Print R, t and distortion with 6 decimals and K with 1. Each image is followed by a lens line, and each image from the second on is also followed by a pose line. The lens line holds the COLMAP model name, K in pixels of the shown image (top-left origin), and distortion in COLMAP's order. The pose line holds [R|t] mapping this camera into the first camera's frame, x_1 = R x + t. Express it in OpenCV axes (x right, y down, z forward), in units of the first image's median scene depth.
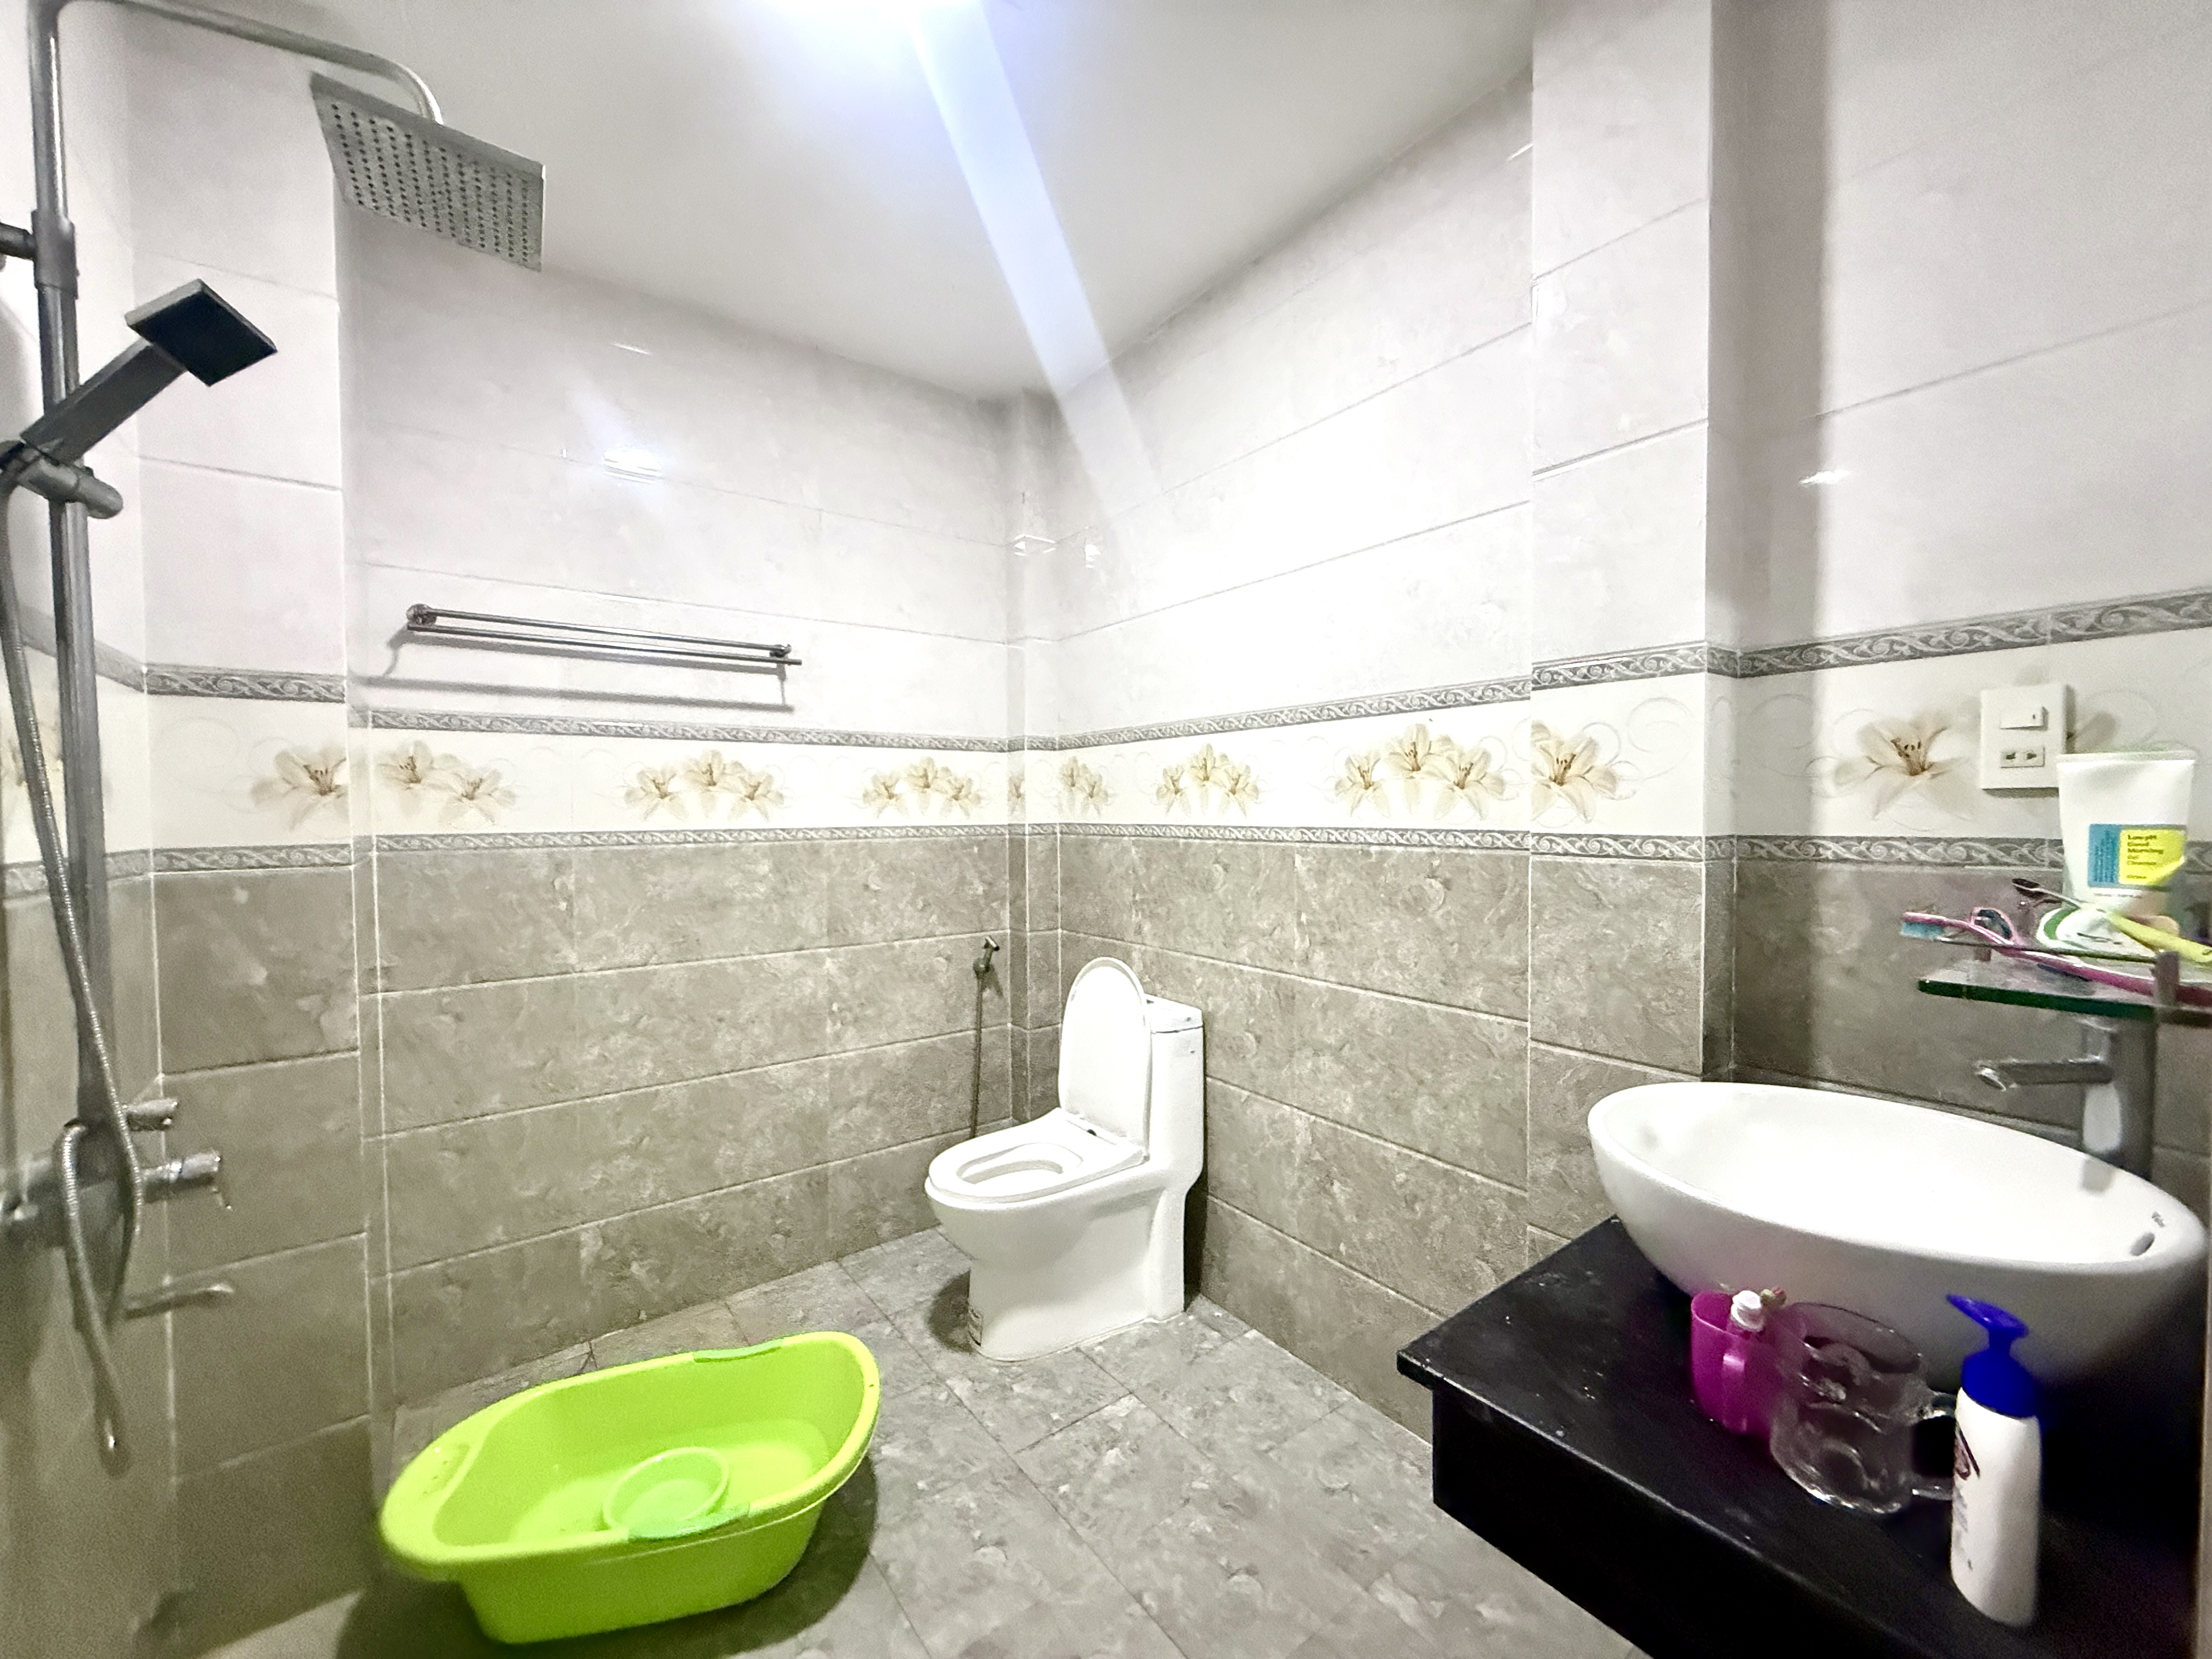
lens RADIAL K [[879.4, 0, 1104.8], [0, 879.4, 831.5], [0, 0, 1]] dist [-0.000254, -0.000231]
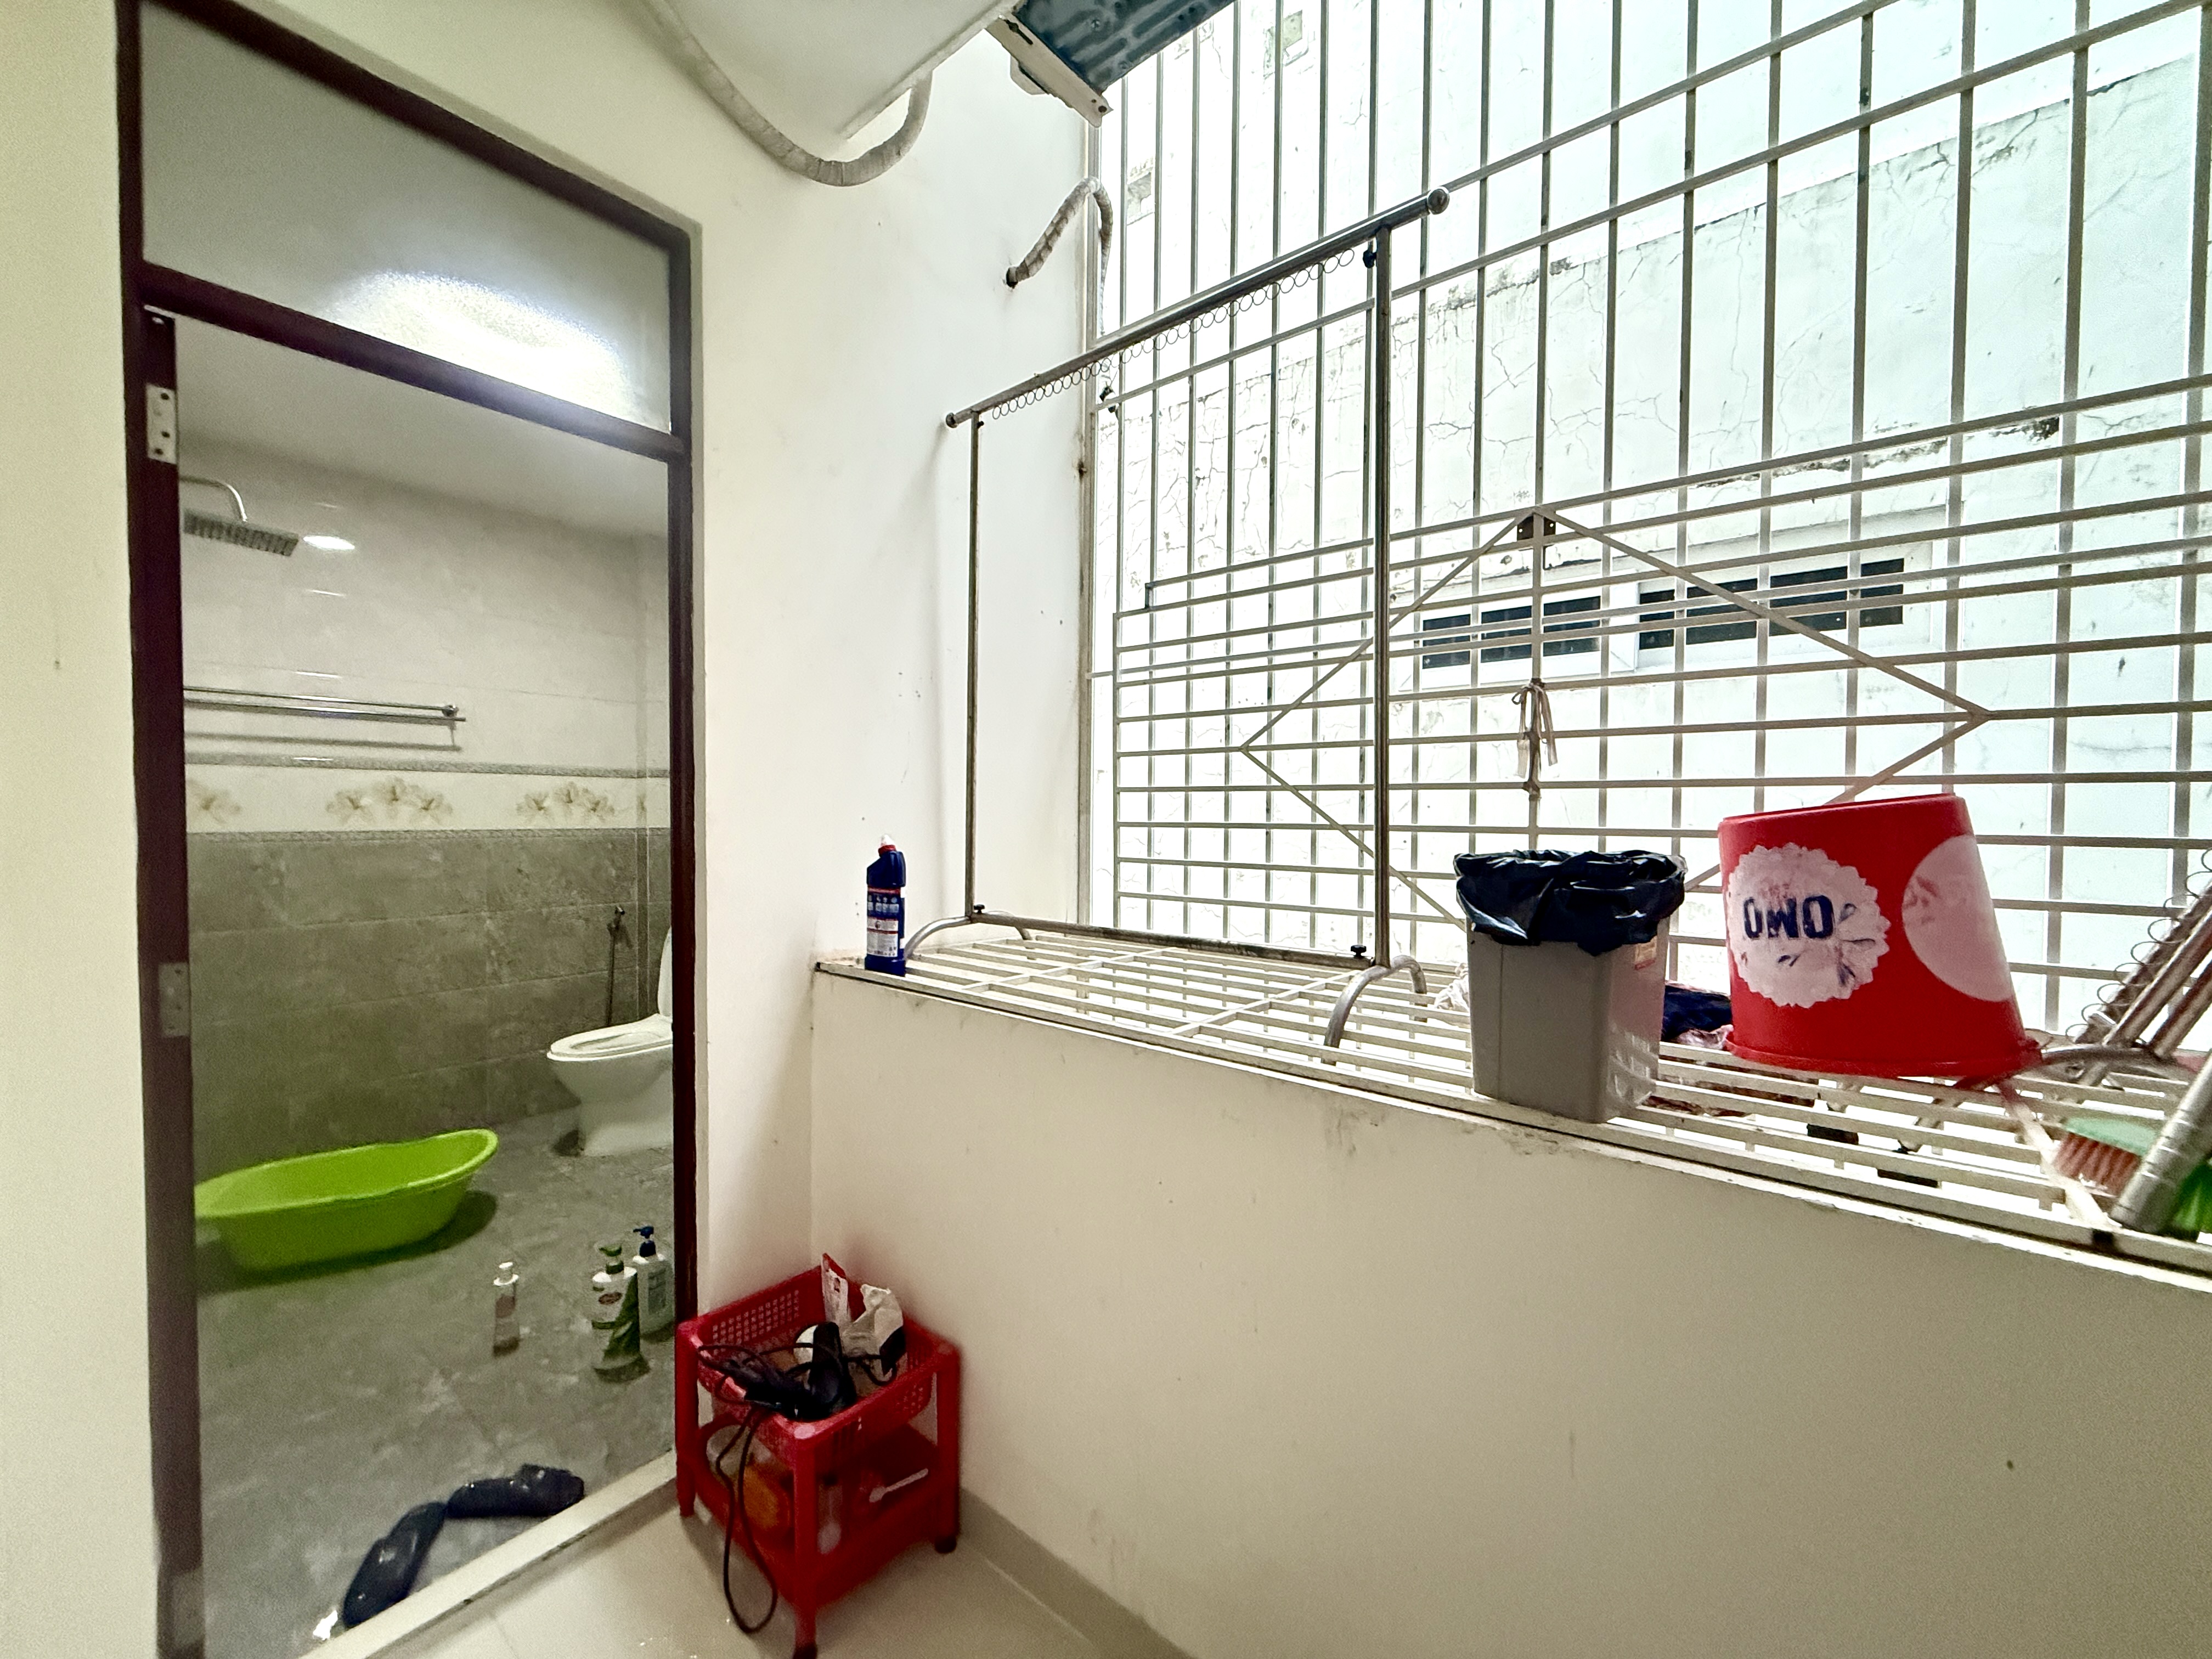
lens RADIAL K [[879.4, 0, 1104.5], [0, 879.4, 830.3], [0, 0, 1]] dist [-0.000254, -0.000231]
pose [[0.969678, 0.007329, 0.244275, 0.322547], [-0.006483, 0.999970, -0.004268, -0.003968], [-0.244299, 0.002555, 0.969696, -0.669972]]
